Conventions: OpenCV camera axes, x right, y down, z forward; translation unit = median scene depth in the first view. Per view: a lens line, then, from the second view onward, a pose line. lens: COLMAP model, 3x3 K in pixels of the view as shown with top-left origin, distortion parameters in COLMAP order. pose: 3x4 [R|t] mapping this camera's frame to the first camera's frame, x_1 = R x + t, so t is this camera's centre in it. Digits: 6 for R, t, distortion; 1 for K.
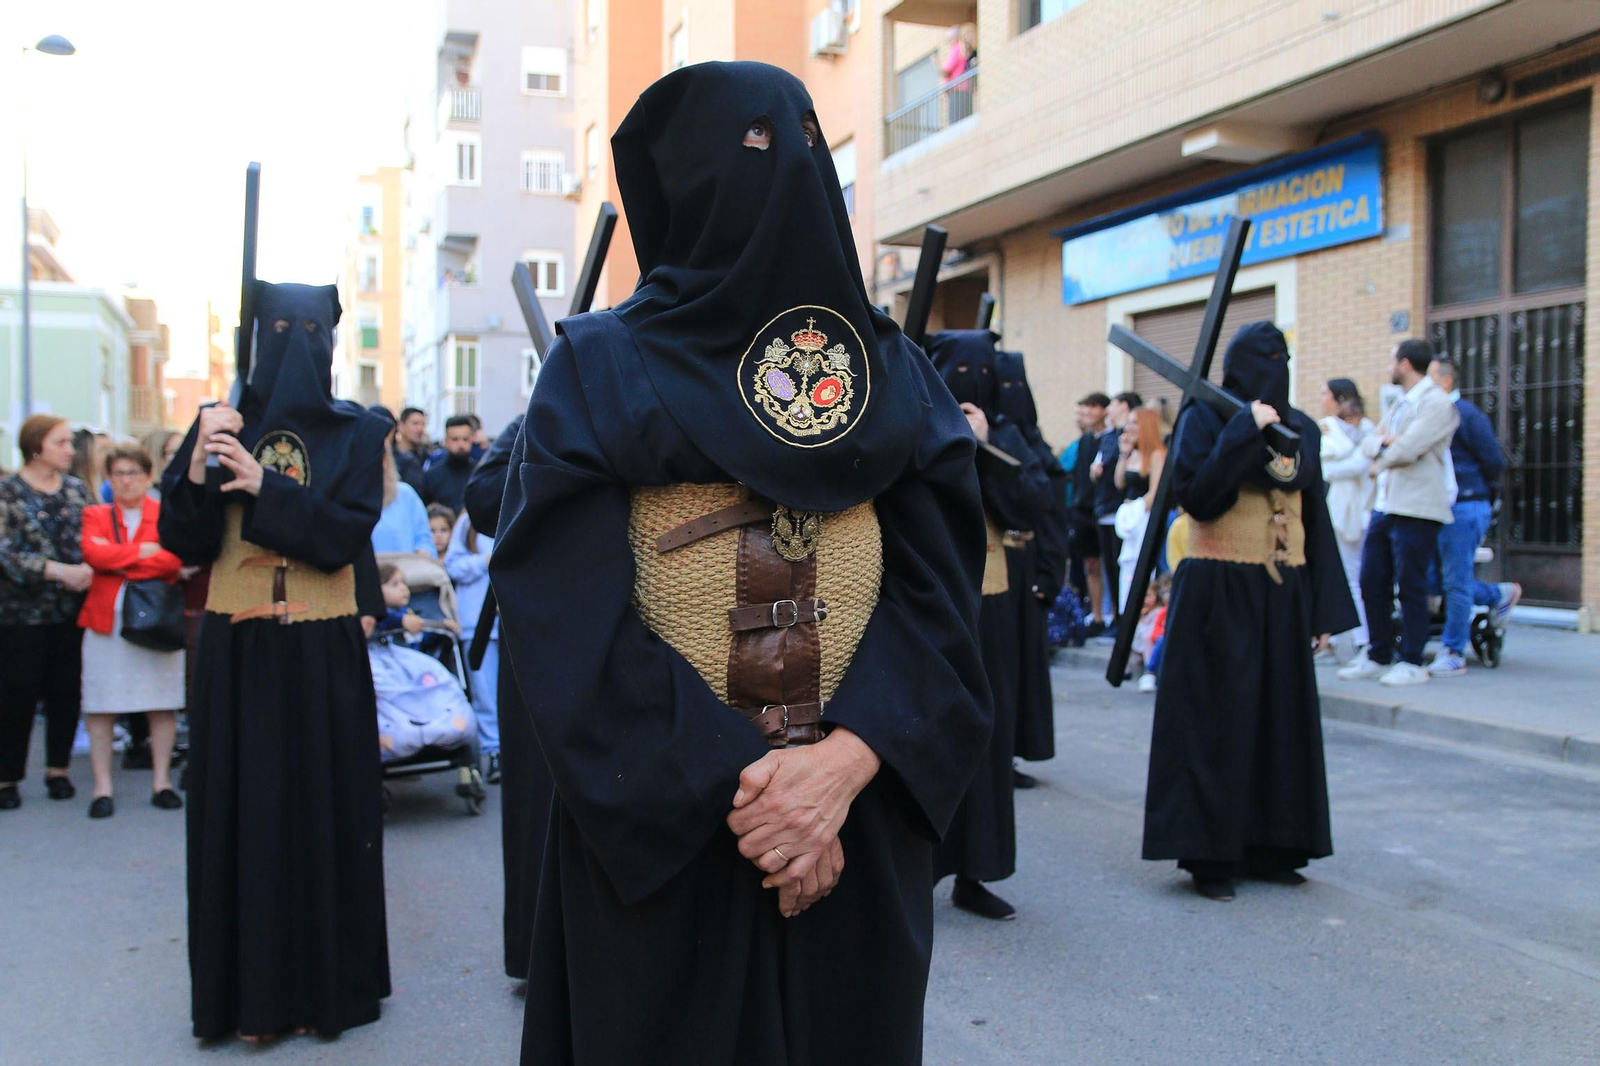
lens RADIAL K [[1393.2, 0, 800.0], [0, 1393.2, 533.0], [0, 0, 1]] dist [-0.087003, 0.105720]
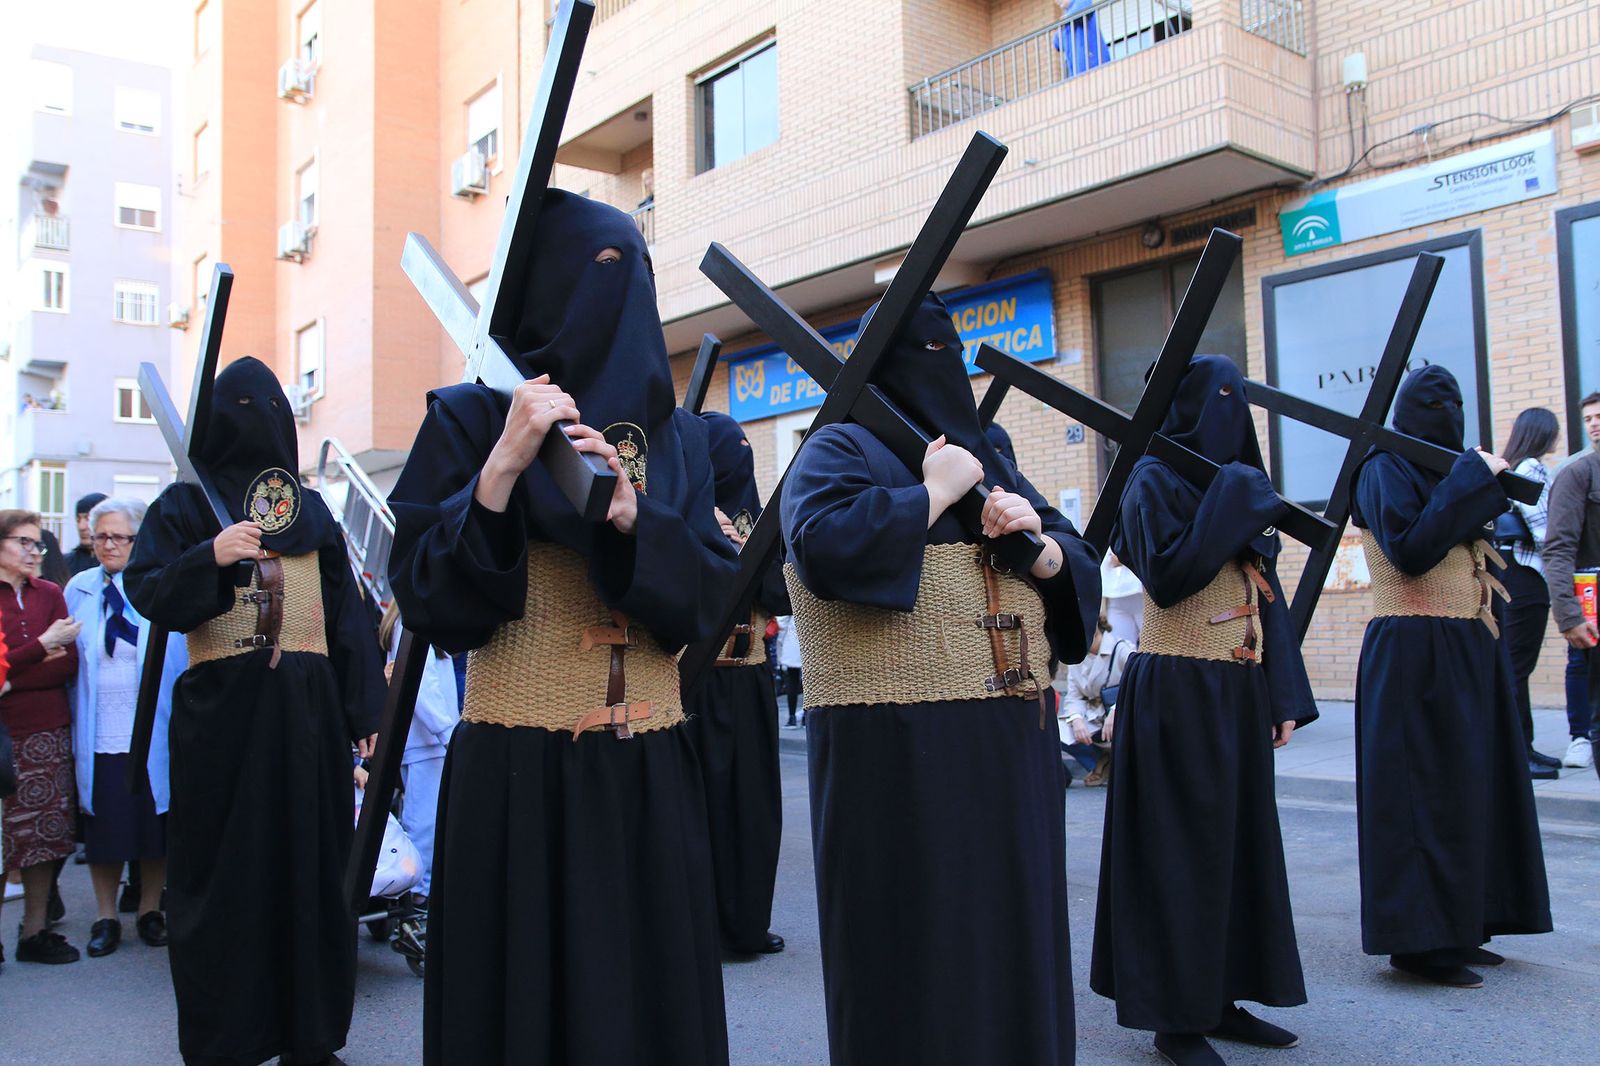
lens RADIAL K [[1268.7, 0, 794.5], [0, 1268.7, 546.2], [0, 0, 1]] dist [-0.124620, 0.130865]
pose [[0.954655, -0.009036, 0.297577, -0.095220], [0.031592, 0.996970, -0.071077, 0.004628], [-0.296033, 0.077255, 0.952048, 0.087900]]
